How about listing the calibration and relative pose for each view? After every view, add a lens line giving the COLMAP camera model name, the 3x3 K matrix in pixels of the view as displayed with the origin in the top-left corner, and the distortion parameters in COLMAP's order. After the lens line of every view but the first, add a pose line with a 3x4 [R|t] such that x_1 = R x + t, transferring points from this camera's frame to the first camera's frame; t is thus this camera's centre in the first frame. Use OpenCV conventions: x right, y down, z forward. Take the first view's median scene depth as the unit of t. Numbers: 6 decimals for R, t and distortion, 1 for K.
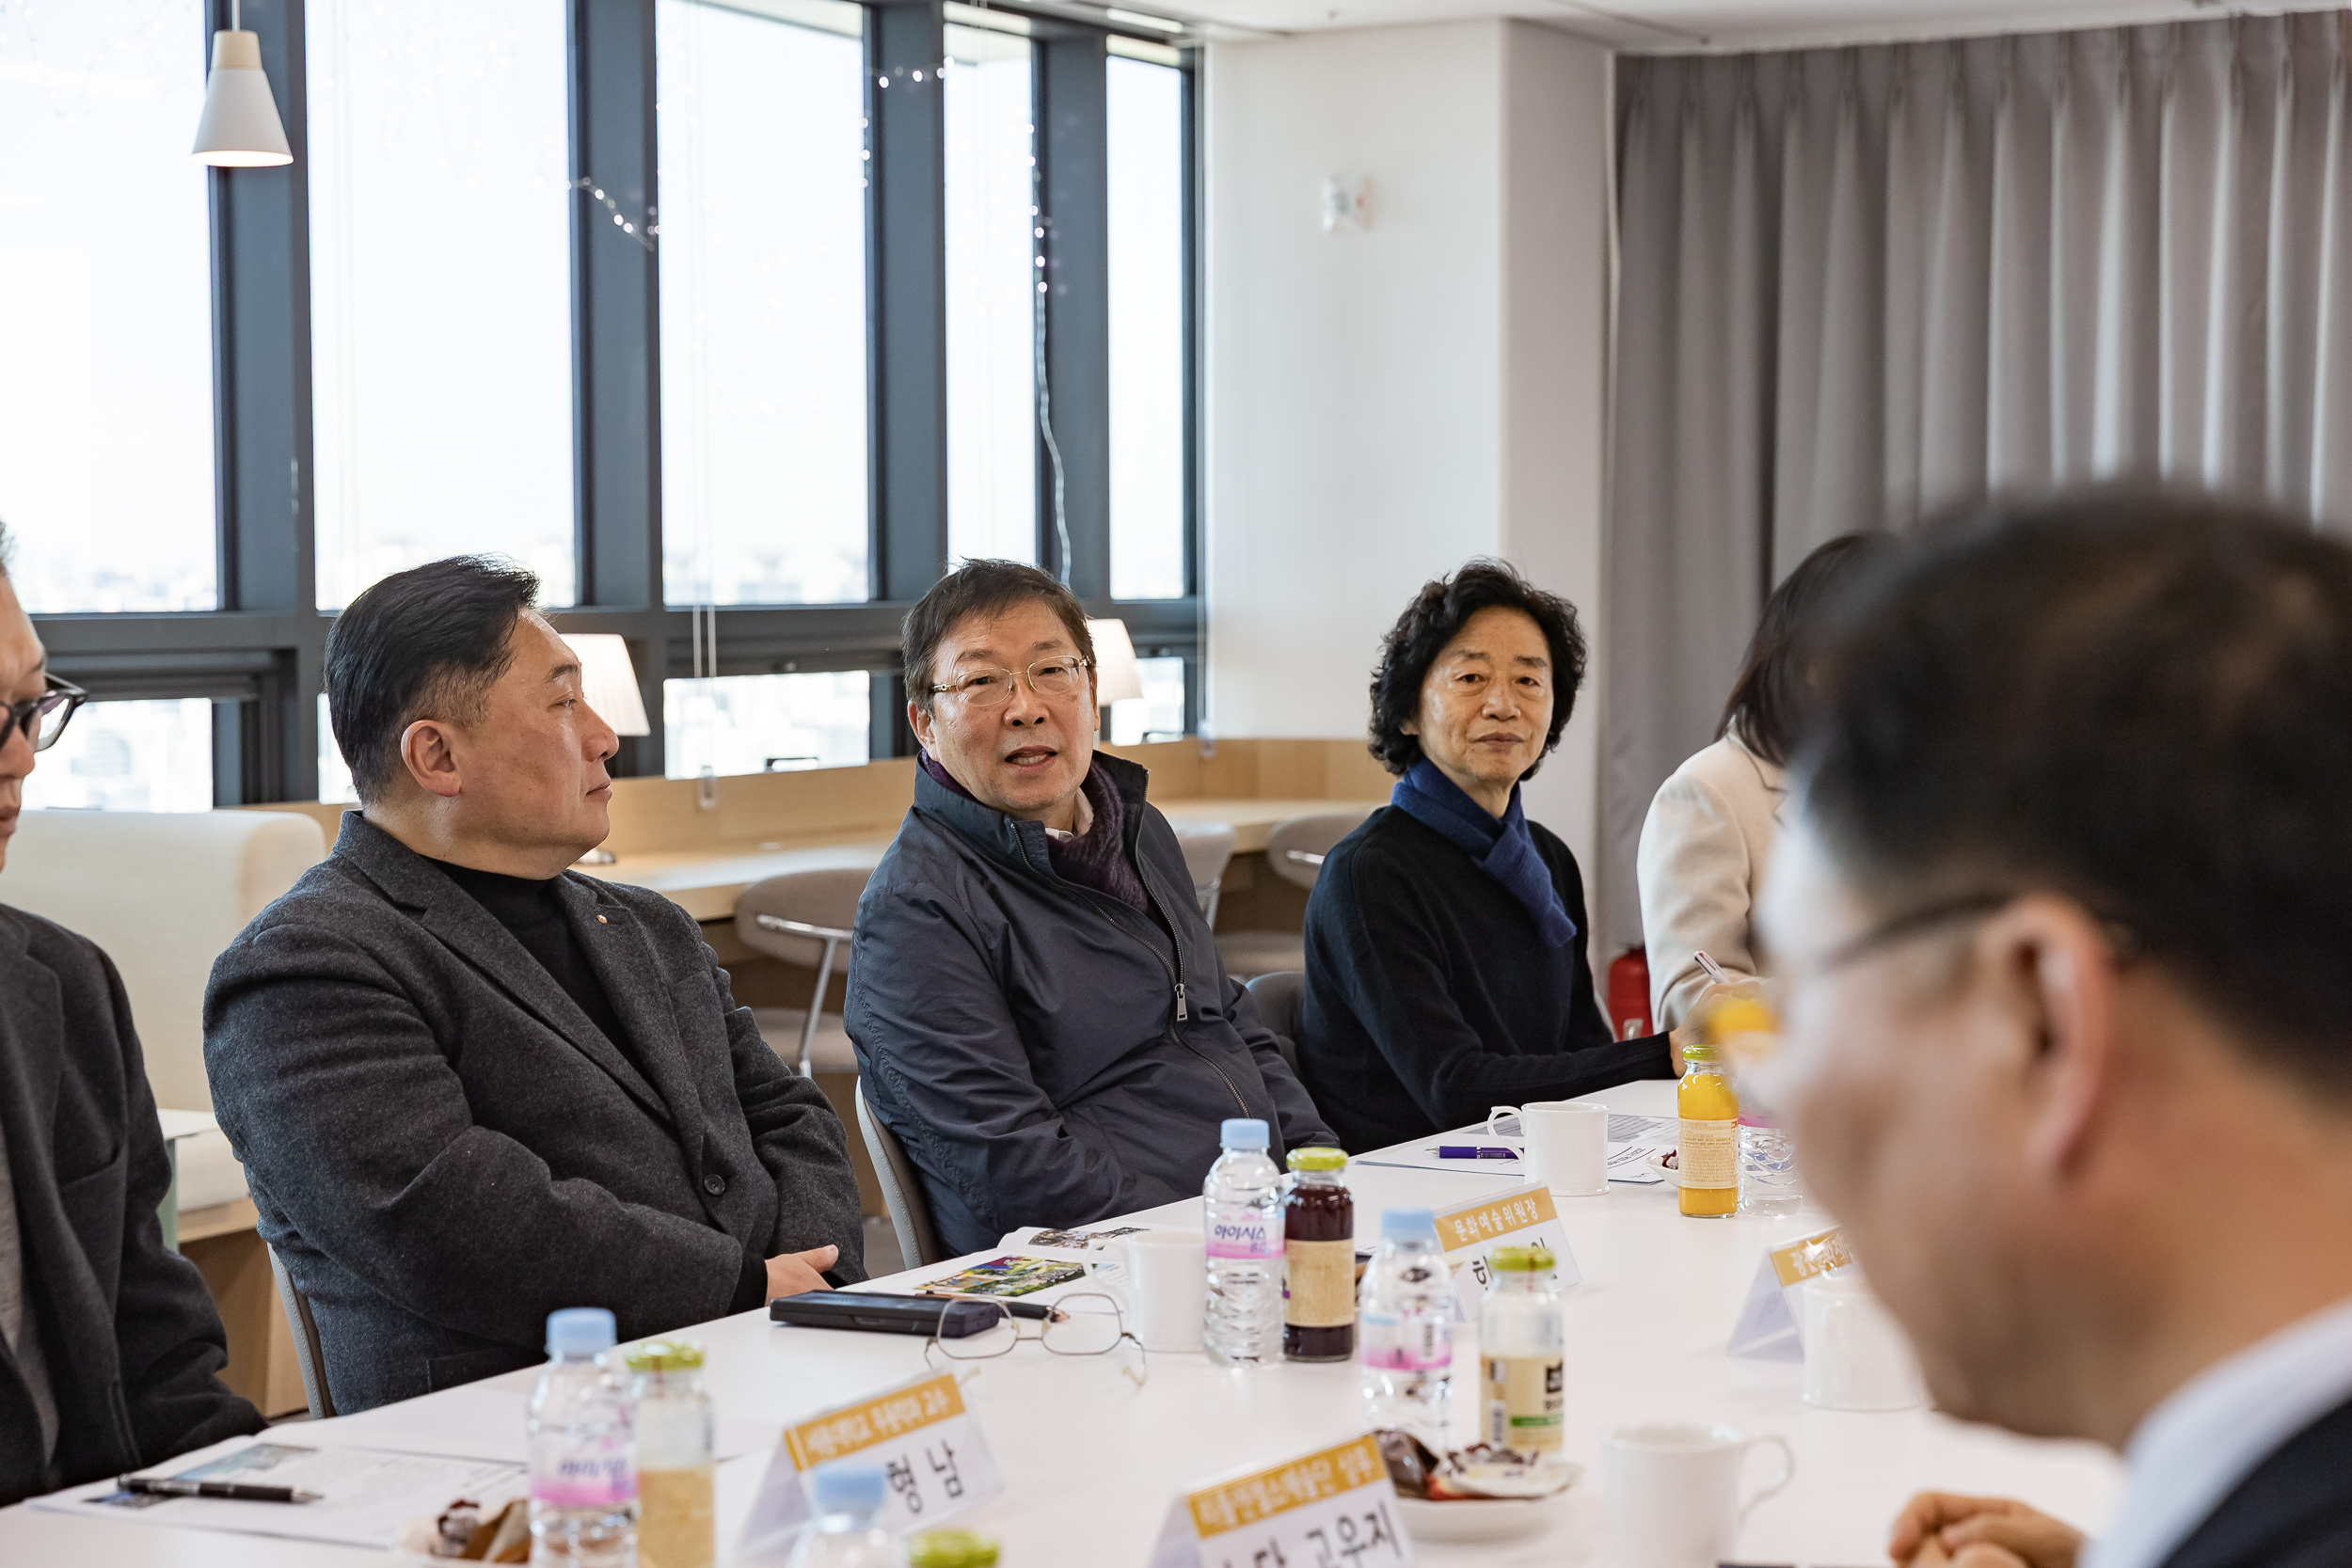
lens RADIAL K [[4716.6, 0, 1154.1], [0, 4716.6, 788.5], [0, 0, 1]] dist [0.168521, 0.000000]
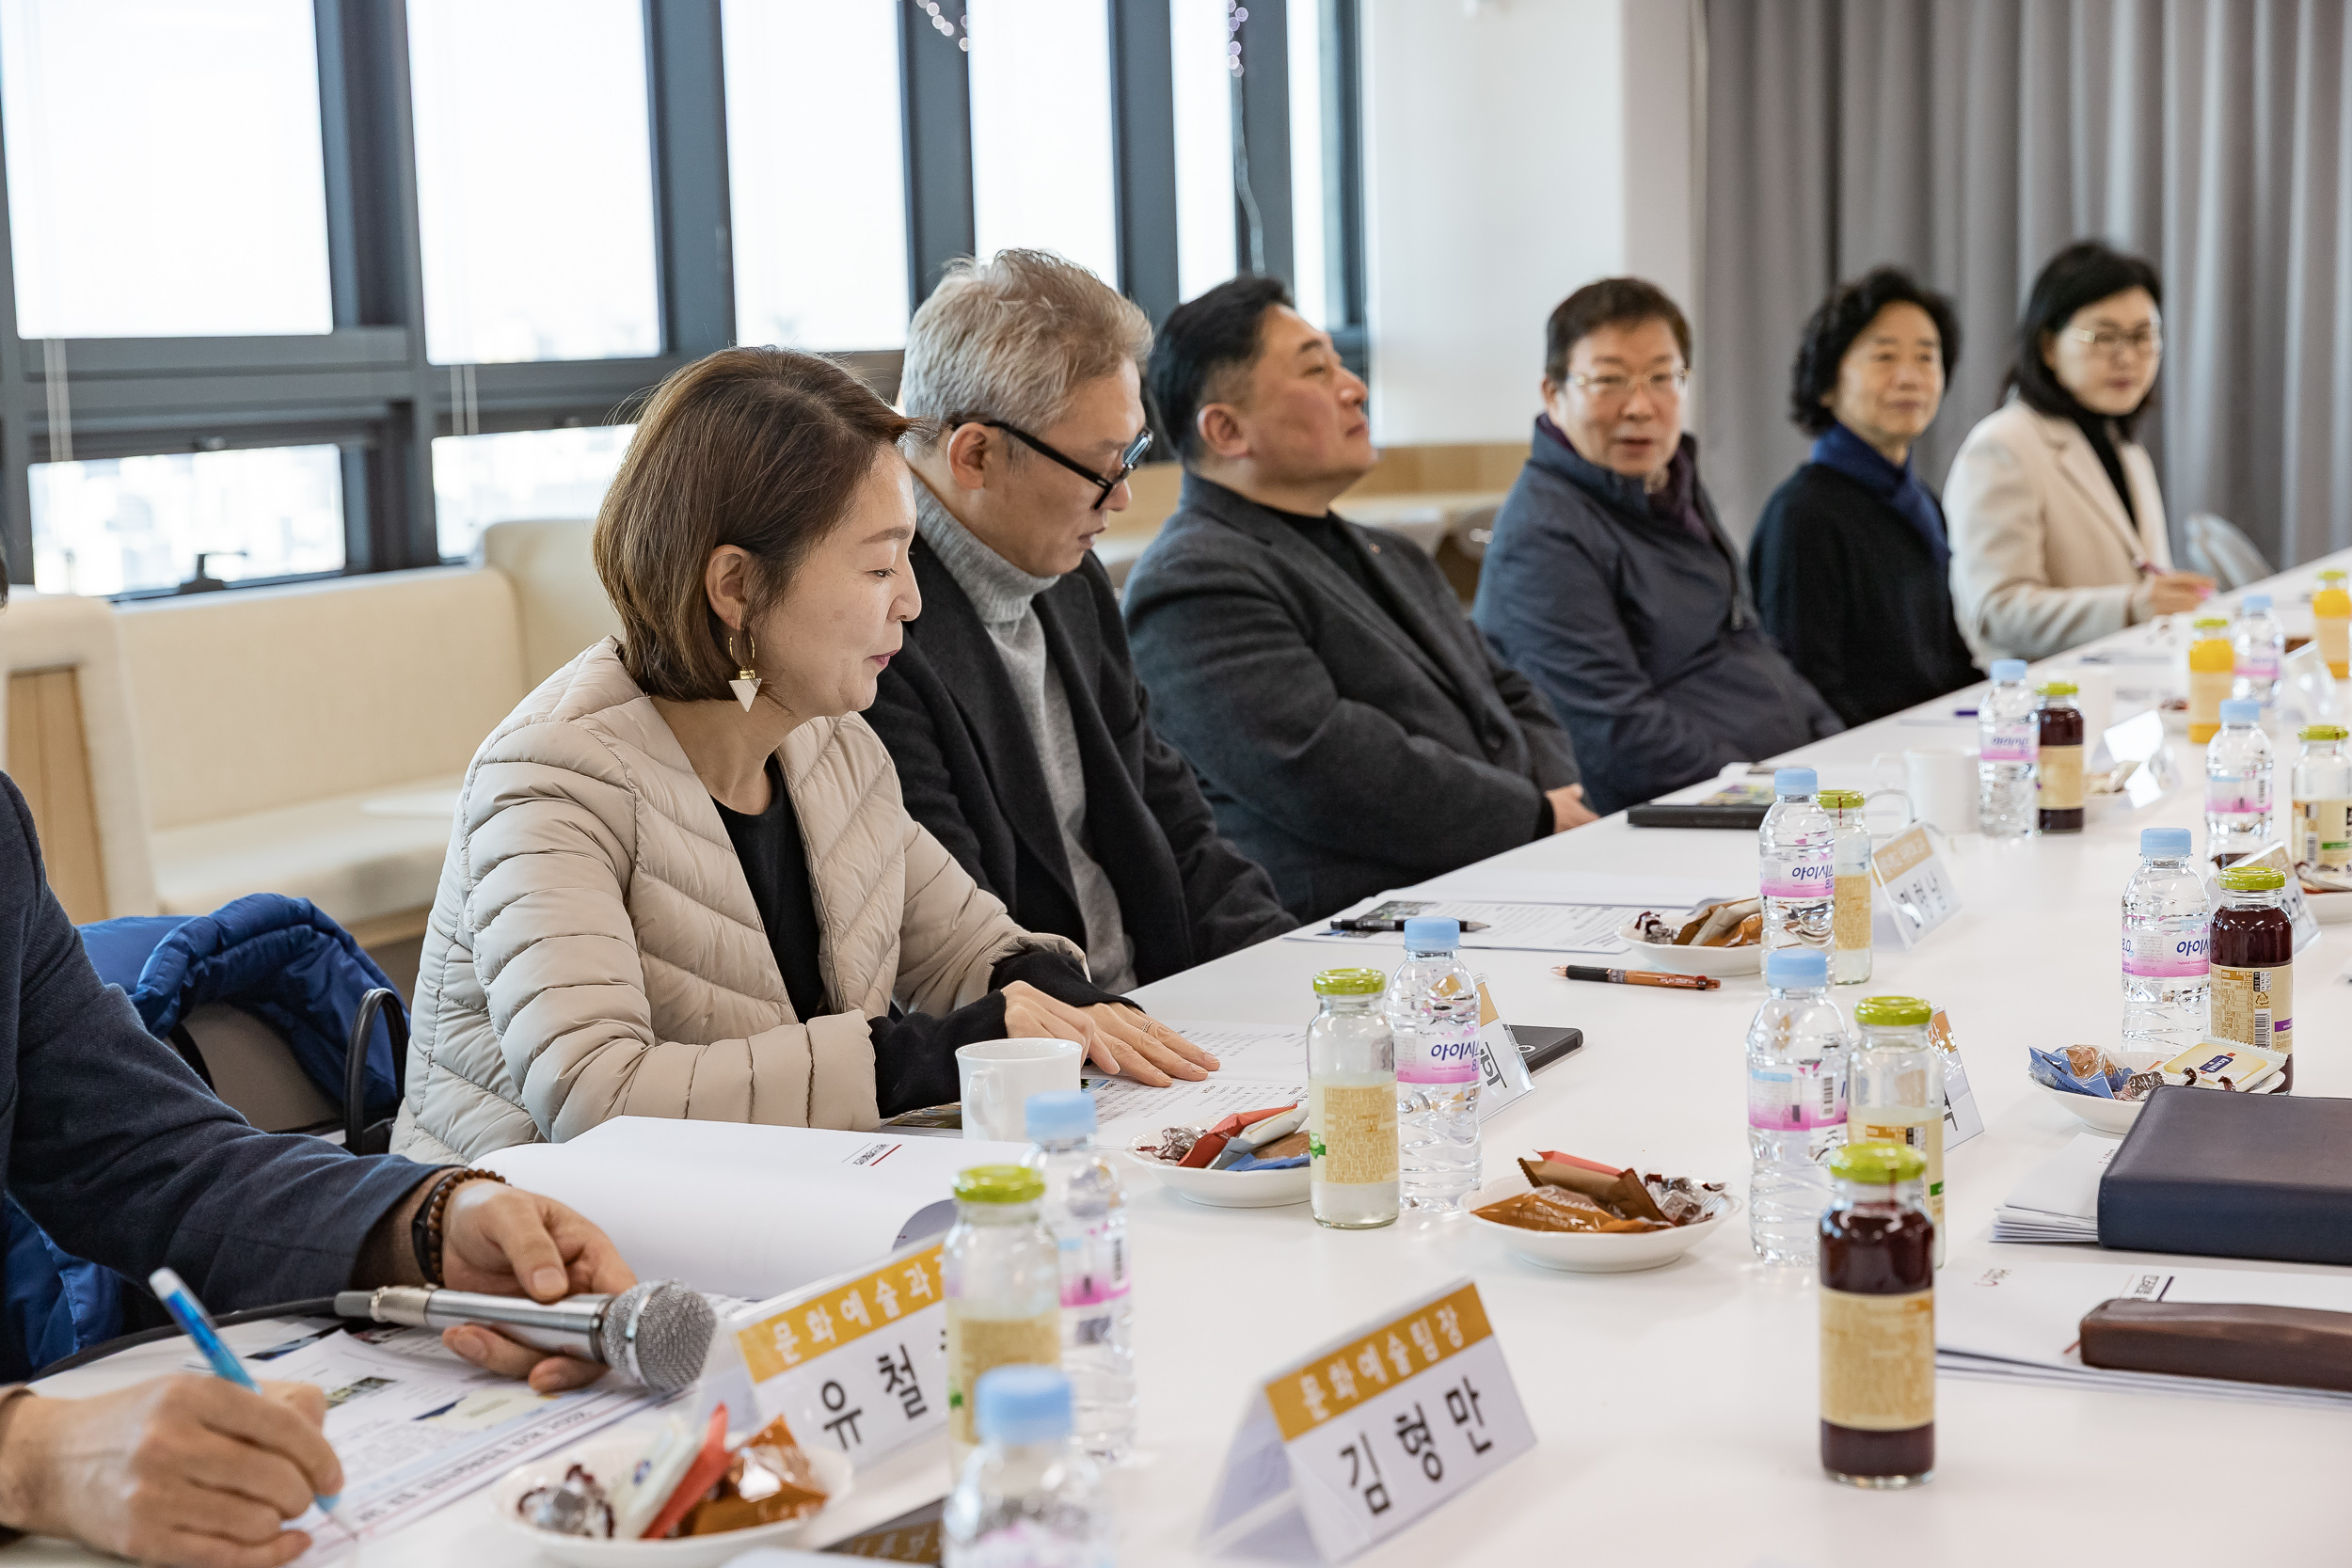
lens RADIAL K [[4226.0, 0, 1180.2], [0, 4226.0, 779.8], [0, 0, 1]] dist [0.063276, 0.000000]
pose [[0.997579, -0.033593, 0.060889, -0.257495], [0.029811, 0.997632, 0.061986, 0.018344], [-0.062827, -0.060021, 0.996218, -0.185958]]
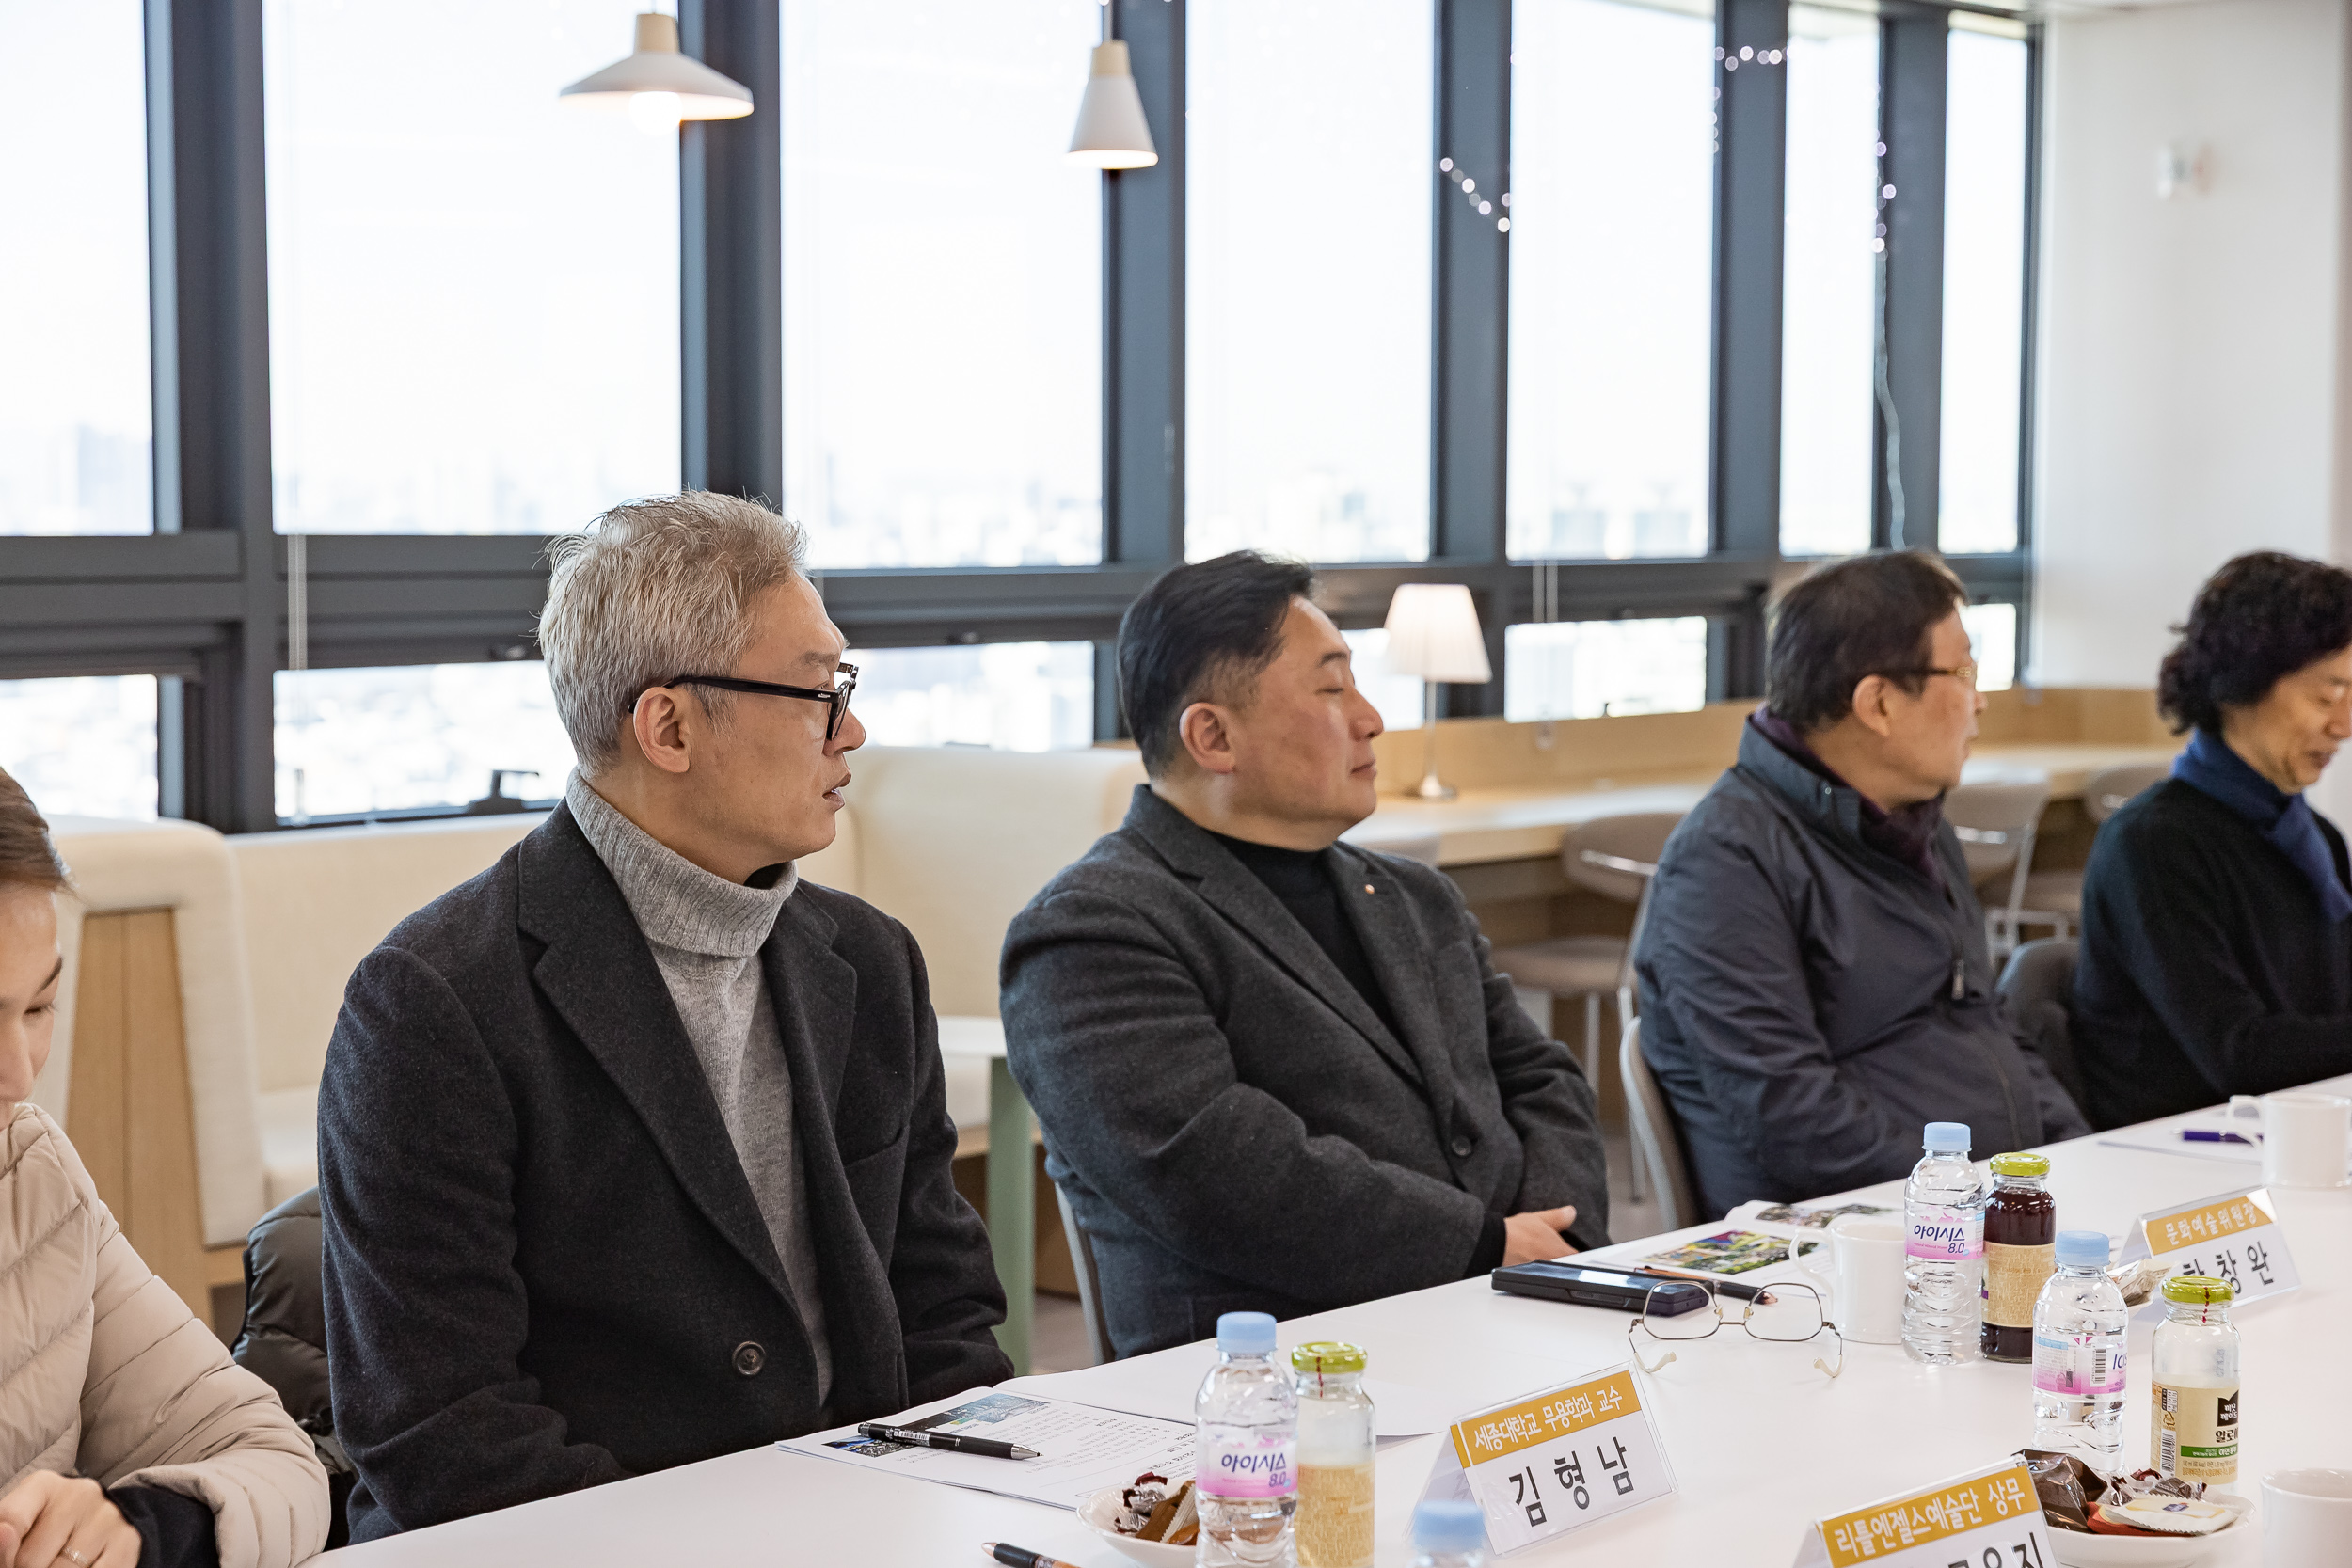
lens RADIAL K [[4323.0, 0, 1168.8], [0, 4323.0, 795.2], [0, 0, 1]] dist [0.119217, 0.000000]
pose [[0.979432, 0.022981, -0.200462, 0.035324], [-0.017607, 0.999437, 0.028551, -0.021294], [0.201005, -0.024435, 0.979285, 0.038421]]
